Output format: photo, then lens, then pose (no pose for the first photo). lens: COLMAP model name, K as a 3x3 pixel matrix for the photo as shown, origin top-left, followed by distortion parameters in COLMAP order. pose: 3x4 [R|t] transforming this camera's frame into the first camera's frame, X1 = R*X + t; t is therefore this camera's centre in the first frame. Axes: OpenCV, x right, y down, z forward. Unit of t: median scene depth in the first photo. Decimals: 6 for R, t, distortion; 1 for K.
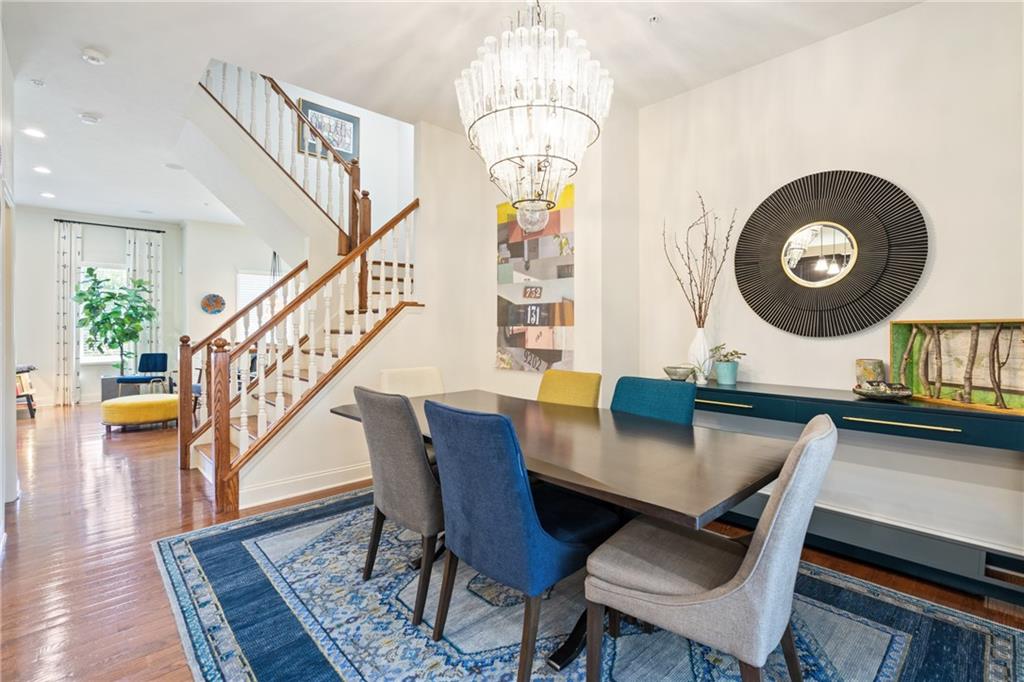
lens RADIAL K [[466.4, 0, 513.4], [0, 466.4, 329.9], [0, 0, 1]] dist [-0.002695, -0.000360]
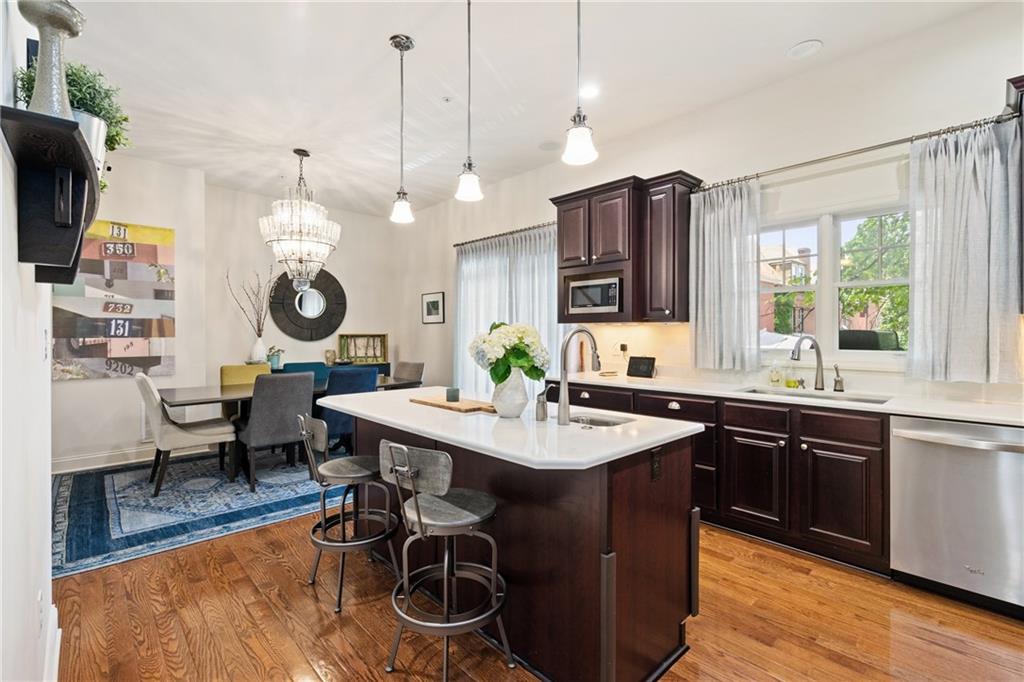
lens RADIAL K [[466.4, 0, 513.4], [0, 466.4, 329.9], [0, 0, 1]] dist [-0.002695, -0.000360]
pose [[-0.002044, 0.004605, 0.999987, -1.180241], [0.004543, 0.999979, -0.004596, -0.018615], [-0.999988, 0.004534, -0.002065, 0.041196]]
